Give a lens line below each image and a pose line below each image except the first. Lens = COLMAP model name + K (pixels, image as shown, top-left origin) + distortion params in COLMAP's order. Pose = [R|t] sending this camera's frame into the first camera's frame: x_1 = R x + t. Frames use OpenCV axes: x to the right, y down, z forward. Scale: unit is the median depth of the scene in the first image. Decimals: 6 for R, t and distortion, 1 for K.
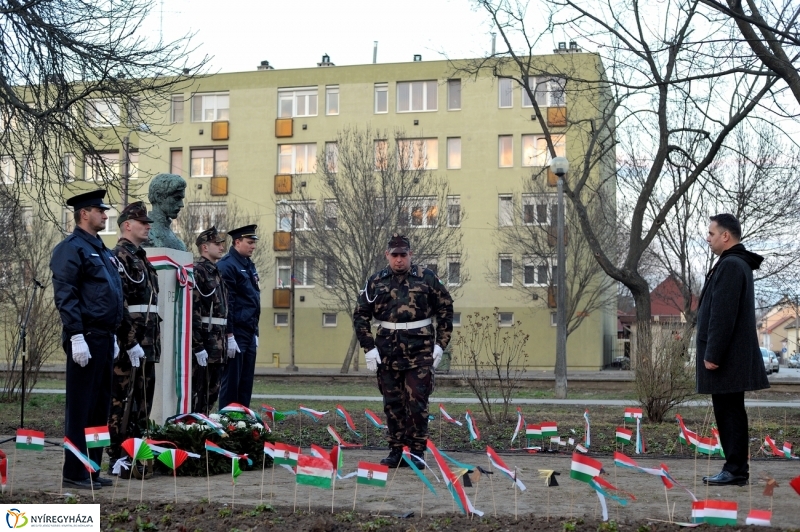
lens RADIAL K [[1160.2, 0, 400.0], [0, 1160.2, 266.0], [0, 0, 1]] dist [-0.127744, 0.202742]
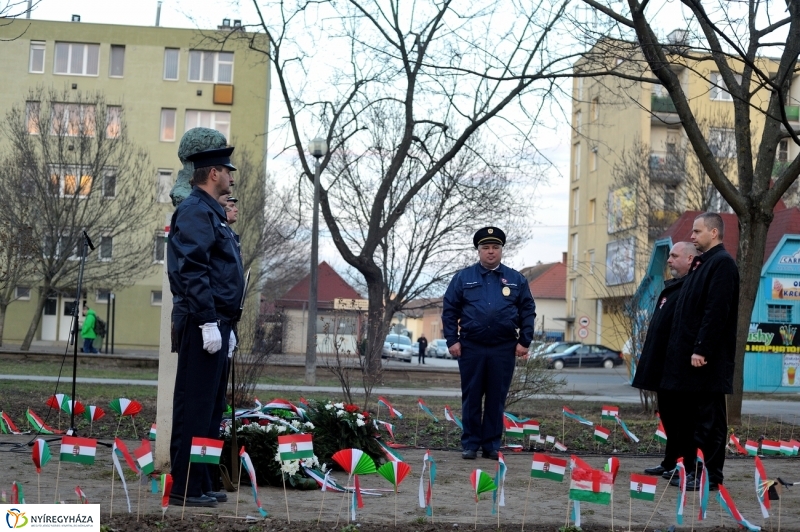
lens RADIAL K [[1160.2, 0, 400.0], [0, 1160.2, 266.0], [0, 0, 1]] dist [-0.127744, 0.202742]
pose [[0.936134, 0.051161, 0.347901, -0.120302], [-0.057112, 0.998344, 0.006866, 0.002464], [-0.346974, -0.026297, 0.937506, 0.050608]]
